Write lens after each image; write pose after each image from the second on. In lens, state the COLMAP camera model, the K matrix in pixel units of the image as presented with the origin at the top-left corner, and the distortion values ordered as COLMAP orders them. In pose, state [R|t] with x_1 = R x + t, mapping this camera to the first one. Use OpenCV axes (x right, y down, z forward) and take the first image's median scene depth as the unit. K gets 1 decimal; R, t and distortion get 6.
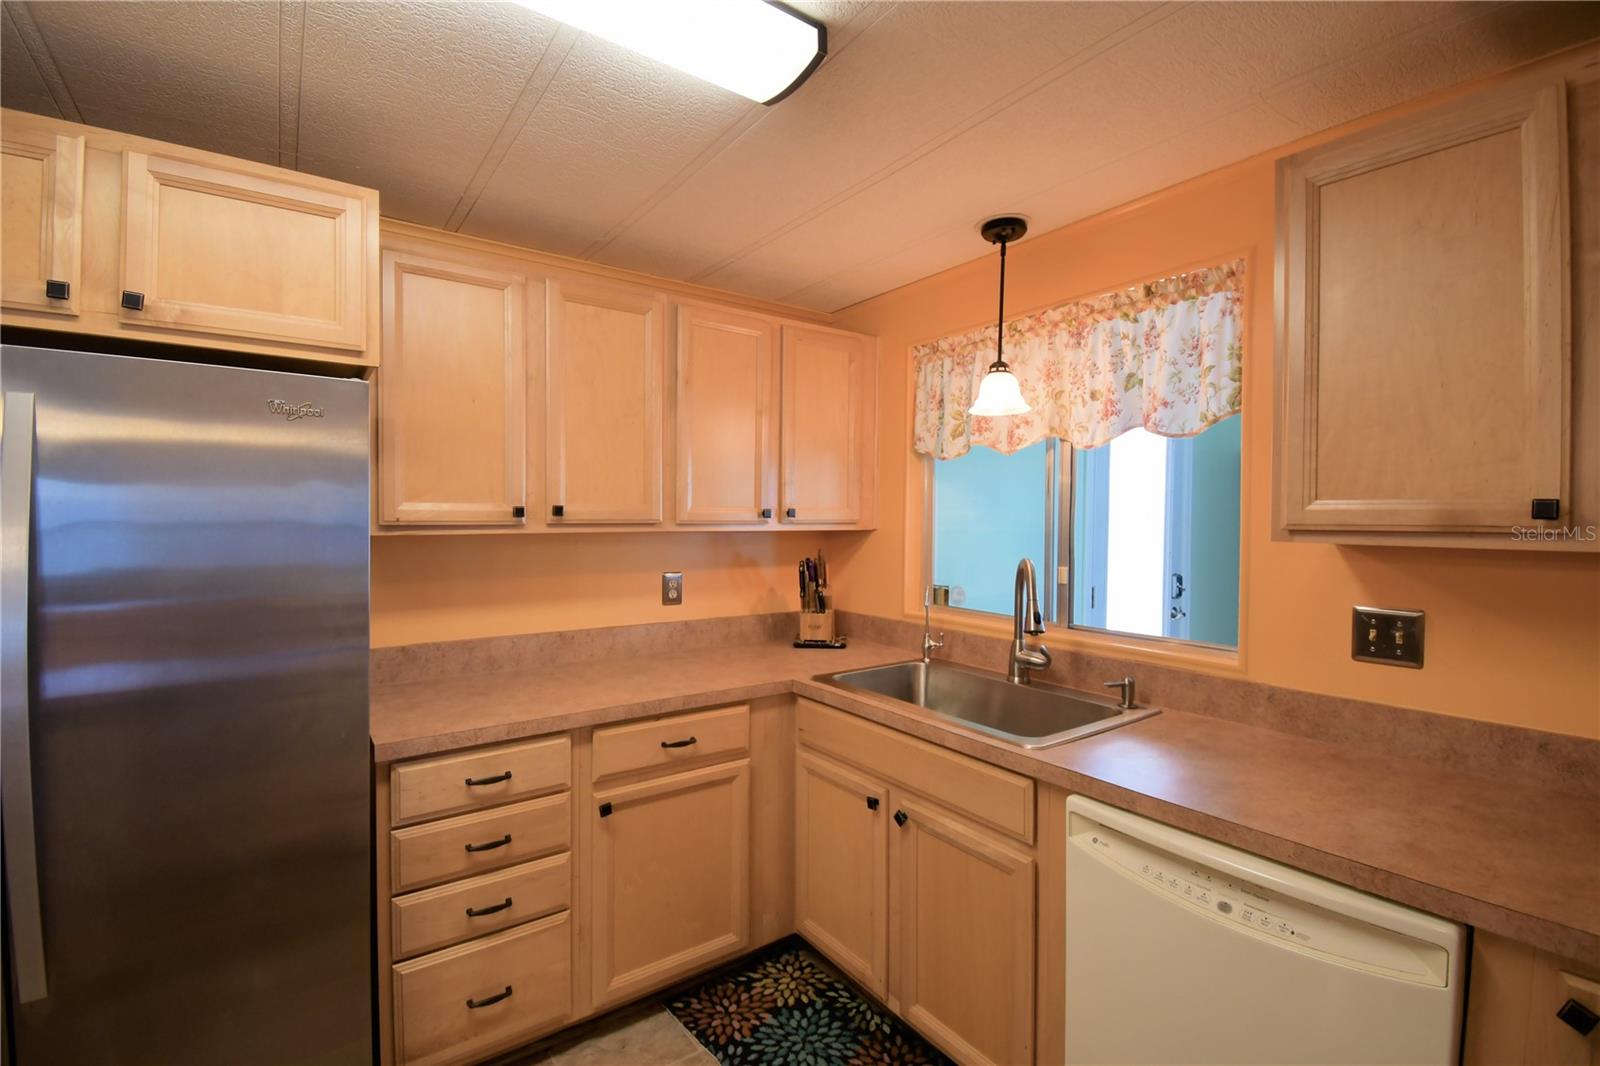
lens RADIAL K [[701.2, 0, 792.1], [0, 701.2, 528.4], [0, 0, 1]] dist [0.025043, -0.028265]
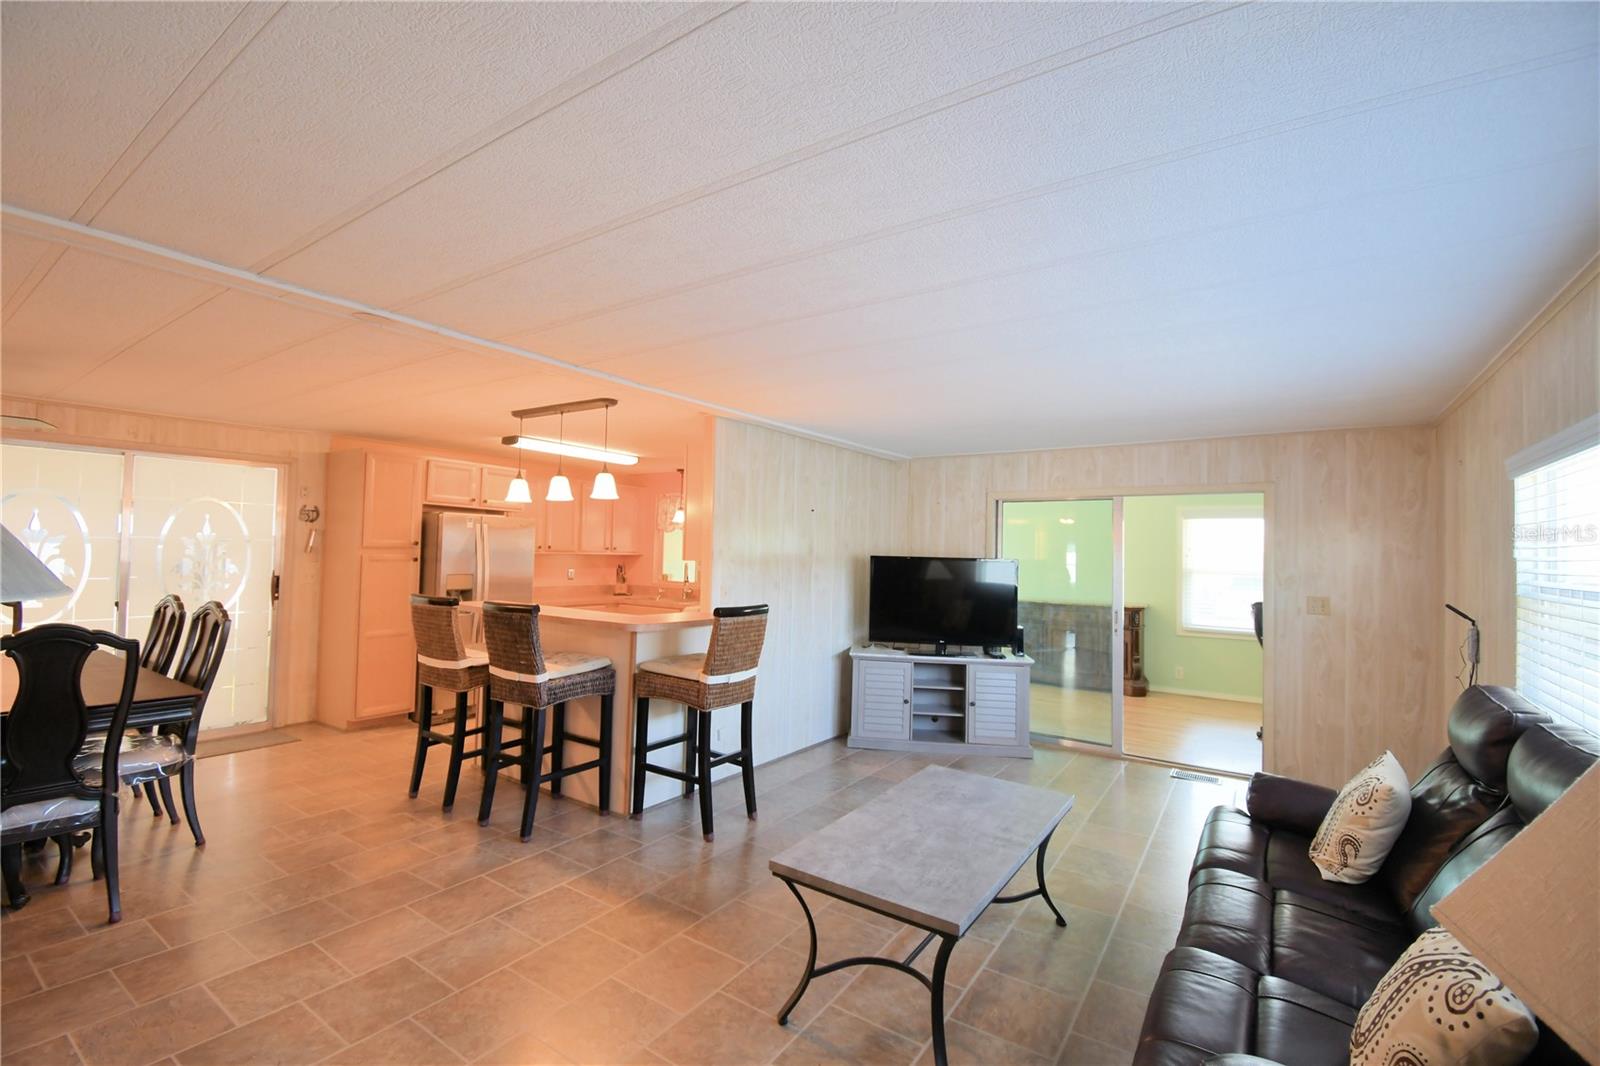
lens RADIAL K [[701.2, 0, 792.1], [0, 701.2, 528.4], [0, 0, 1]] dist [0.025043, -0.028265]
pose [[0.943190, 0.032820, 0.330628, -0.266969], [-0.016406, 0.998496, -0.052315, 0.033862], [-0.331847, 0.043919, 0.942310, -1.965744]]
